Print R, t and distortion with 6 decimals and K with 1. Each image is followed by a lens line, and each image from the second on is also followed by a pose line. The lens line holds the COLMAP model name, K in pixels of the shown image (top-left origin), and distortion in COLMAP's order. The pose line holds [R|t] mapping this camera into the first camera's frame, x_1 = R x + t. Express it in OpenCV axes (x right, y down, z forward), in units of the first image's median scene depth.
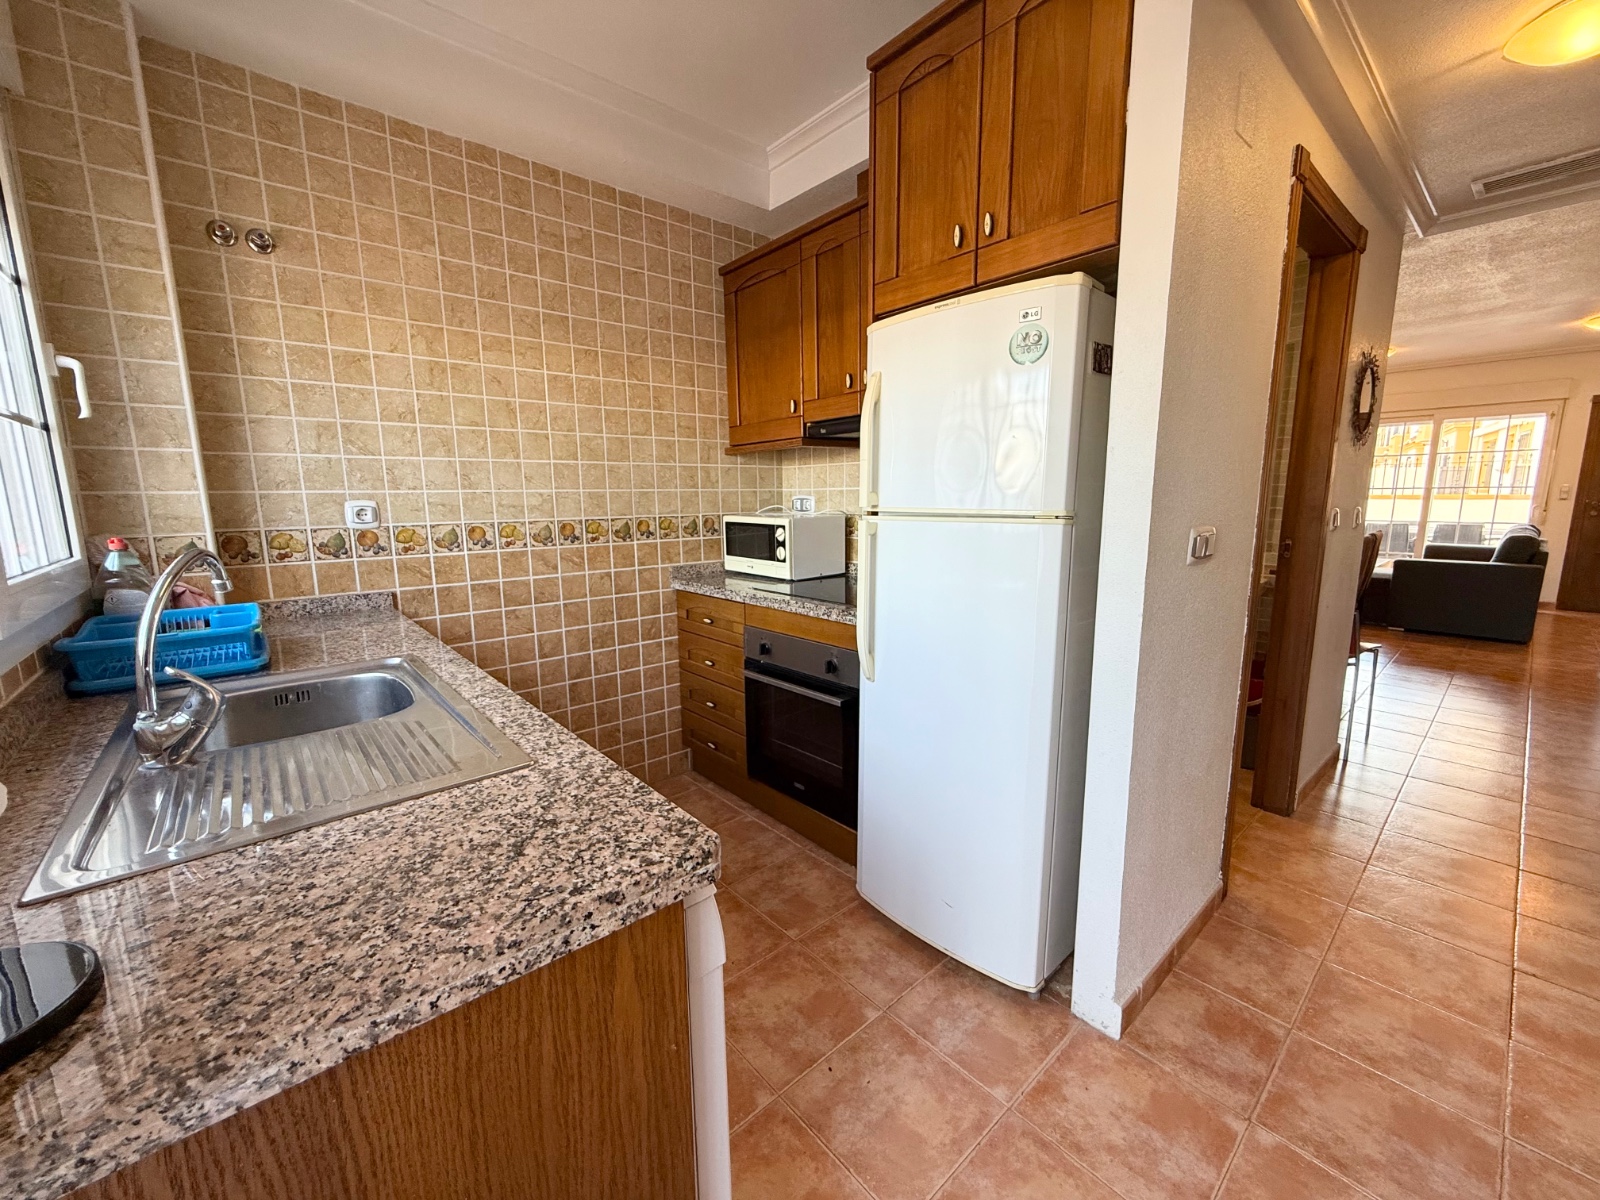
lens RADIAL K [[640.2, 0, 801.7], [0, 640.2, 600.9], [0, 0, 1]] dist [0.001843, -0.000075]
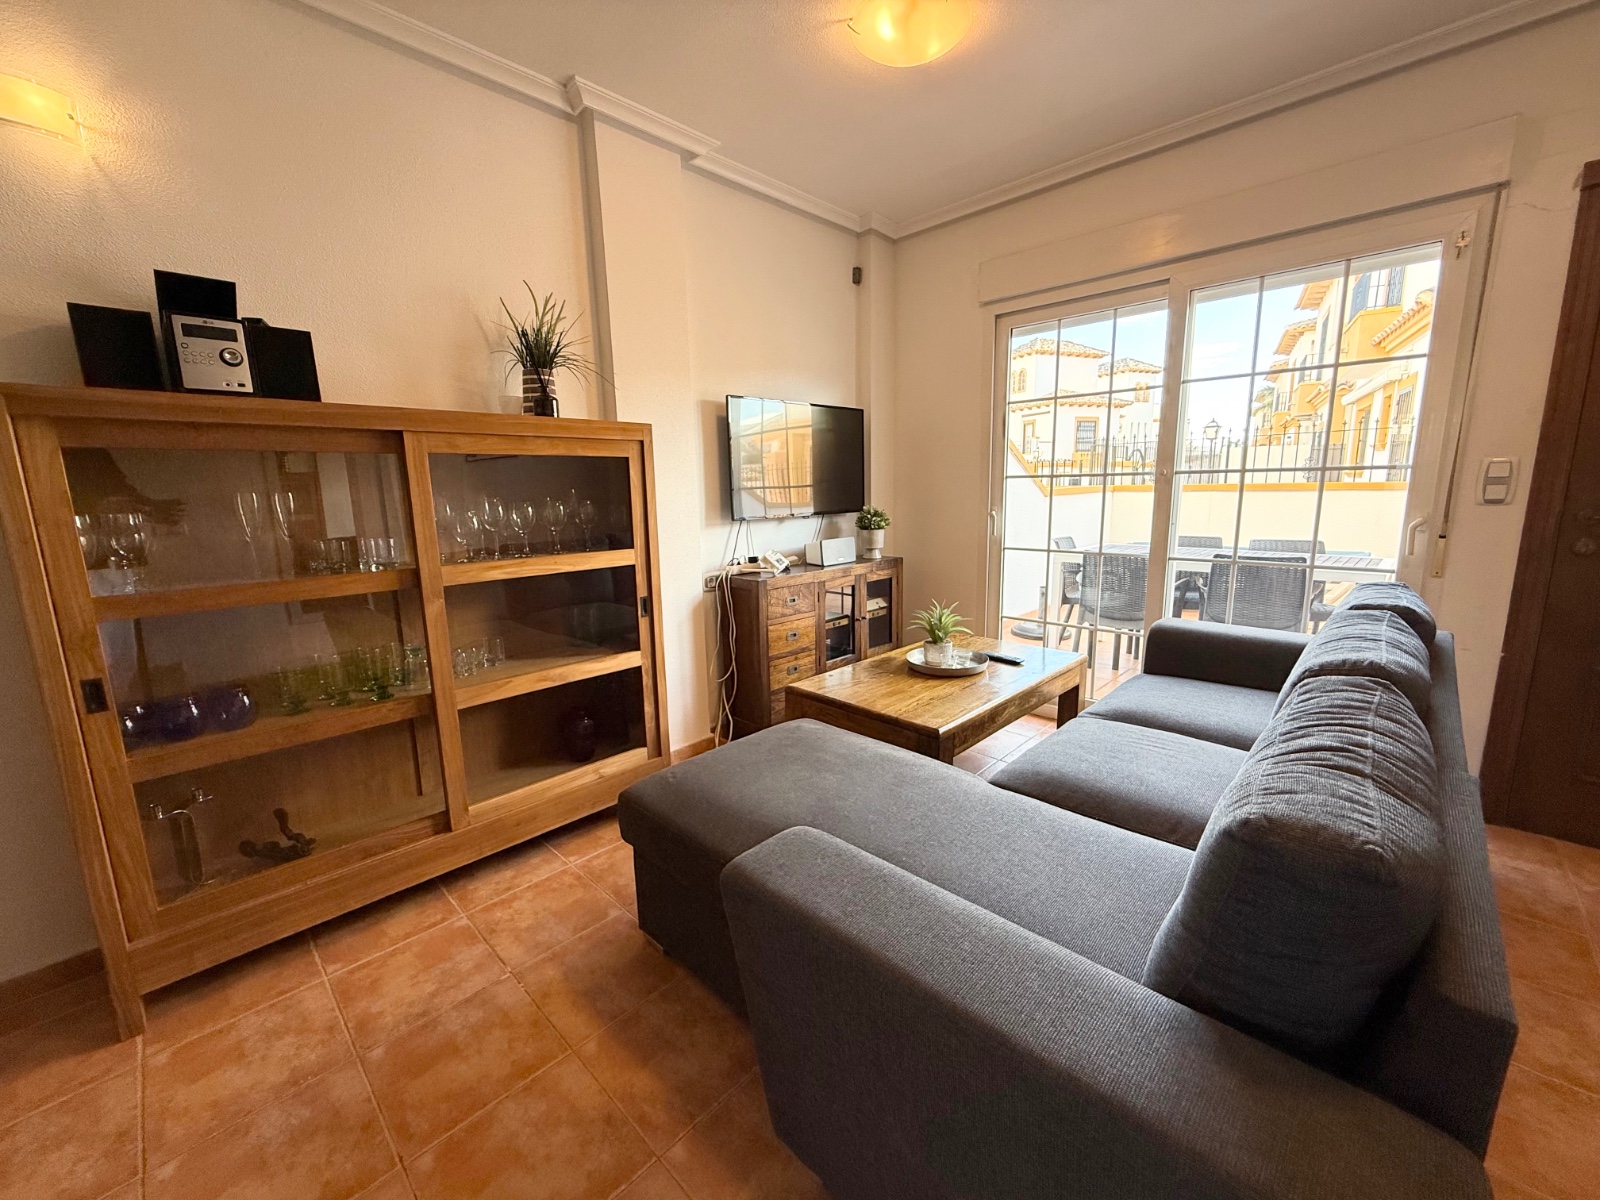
lens RADIAL K [[640.2, 0, 803.8], [0, 640.2, 593.3], [0, 0, 1]] dist [0.001843, -0.000075]
pose [[0.996021, -0.017703, 0.087347, 0.793435], [0.016591, 0.999772, 0.013434, -0.118552], [-0.087565, -0.011931, 0.996087, 0.692464]]
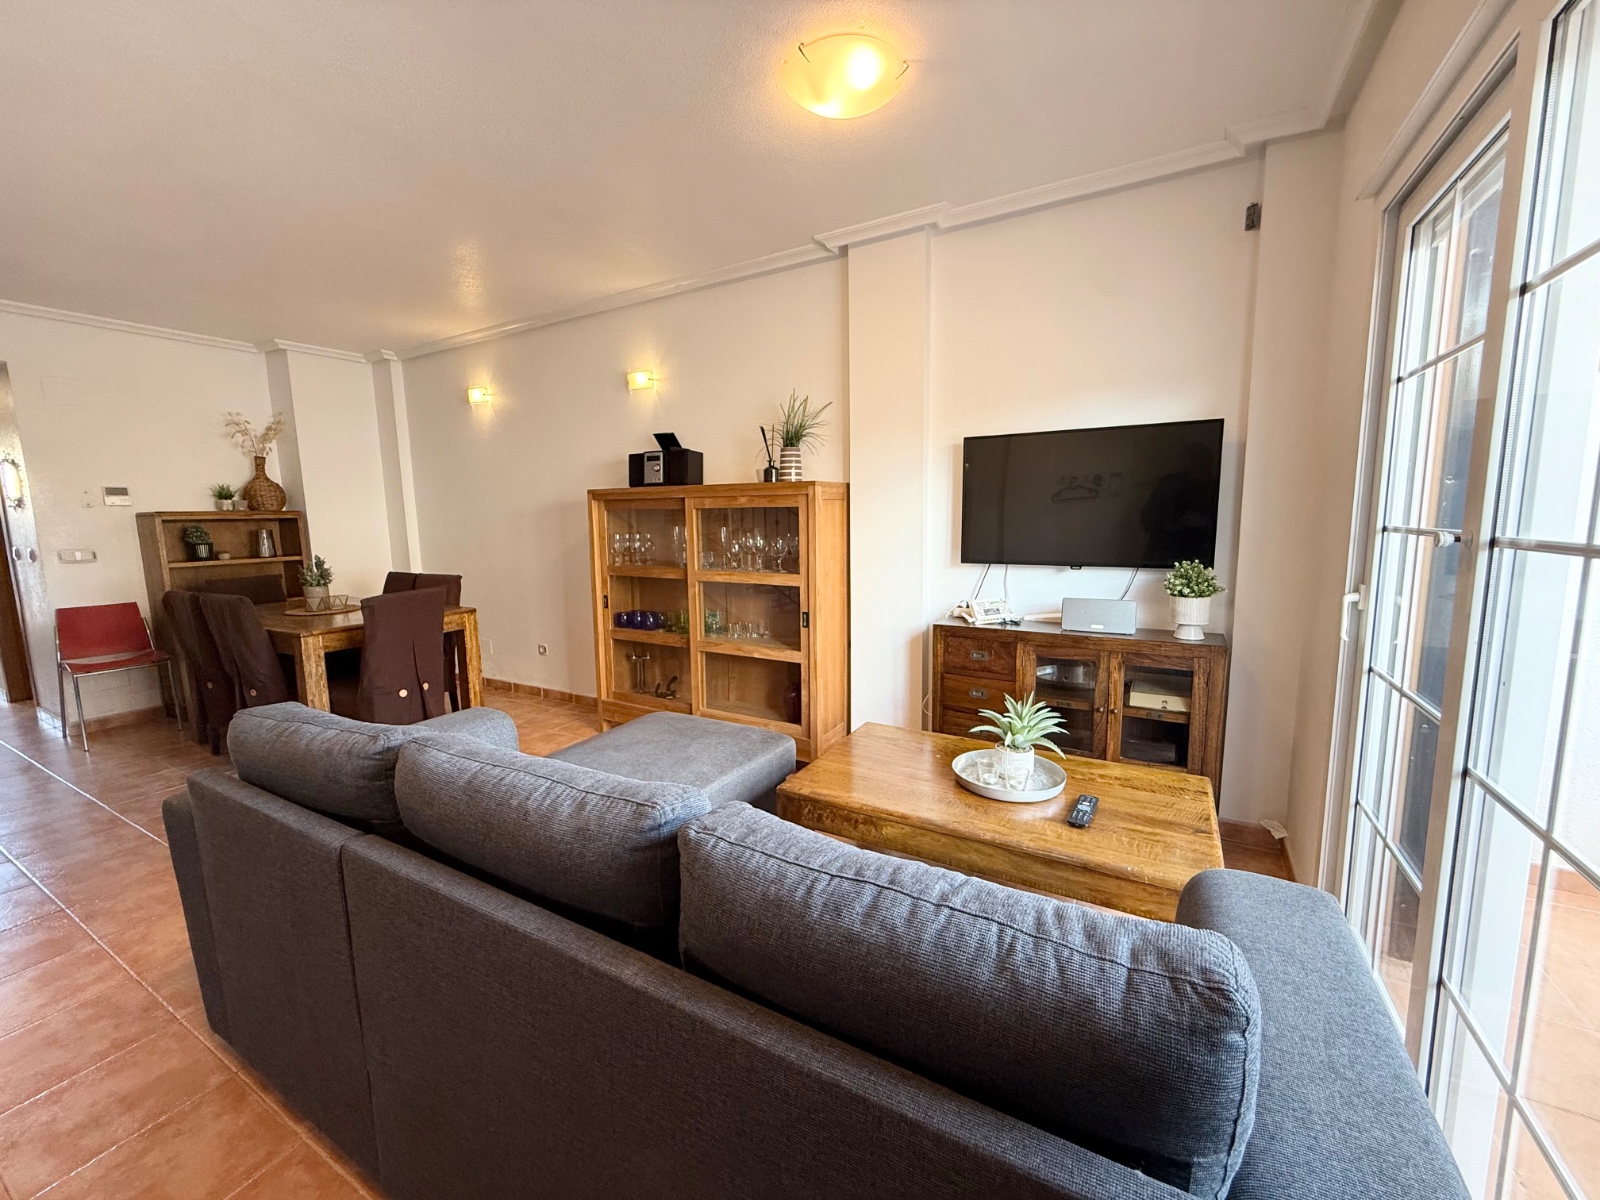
lens RADIAL K [[640.2, 0, 802.1], [0, 640.2, 597.0], [0, 0, 1]] dist [0.001843, -0.000075]
pose [[0.329072, 0.132899, -0.934906, 1.173273], [-0.139591, 0.986016, 0.091031, -0.166712], [0.933930, 0.100549, 0.343022, 0.893463]]
